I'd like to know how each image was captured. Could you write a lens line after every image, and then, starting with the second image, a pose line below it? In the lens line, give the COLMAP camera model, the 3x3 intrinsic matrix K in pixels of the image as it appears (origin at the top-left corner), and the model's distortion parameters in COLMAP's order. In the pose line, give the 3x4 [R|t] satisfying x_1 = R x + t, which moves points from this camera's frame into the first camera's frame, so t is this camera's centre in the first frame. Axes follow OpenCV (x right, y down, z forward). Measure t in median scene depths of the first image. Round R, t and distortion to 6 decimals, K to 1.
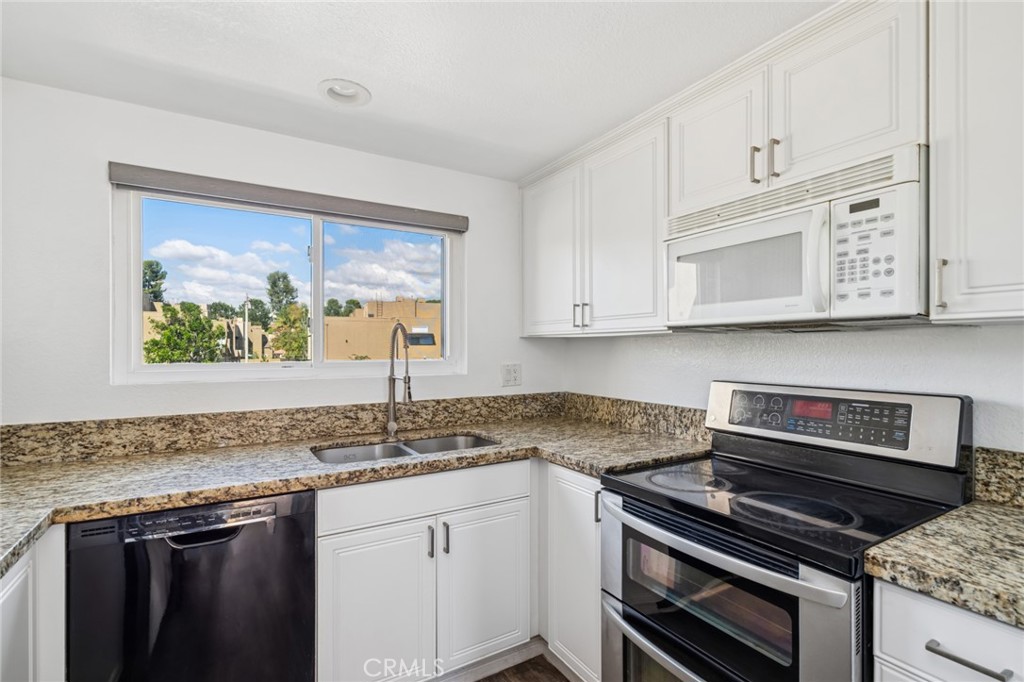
lens RADIAL K [[479.8, 0, 512.0], [0, 479.8, 341.0], [0, 0, 1]] dist [-0.001769, -0.000044]
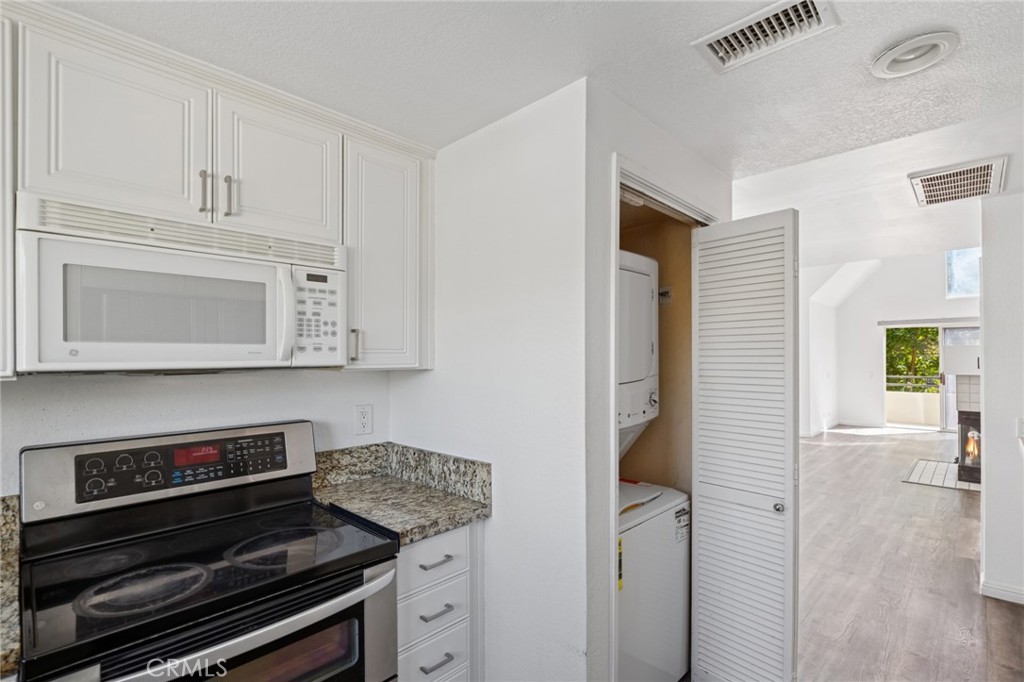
lens RADIAL K [[479.8, 0, 512.0], [0, 479.8, 341.0], [0, 0, 1]] dist [-0.001769, -0.000044]
pose [[-0.264004, 0.032996, 0.963957, -0.604855], [-0.007781, 0.999309, -0.036337, -0.072515], [-0.964490, -0.017094, -0.263565, 0.815764]]
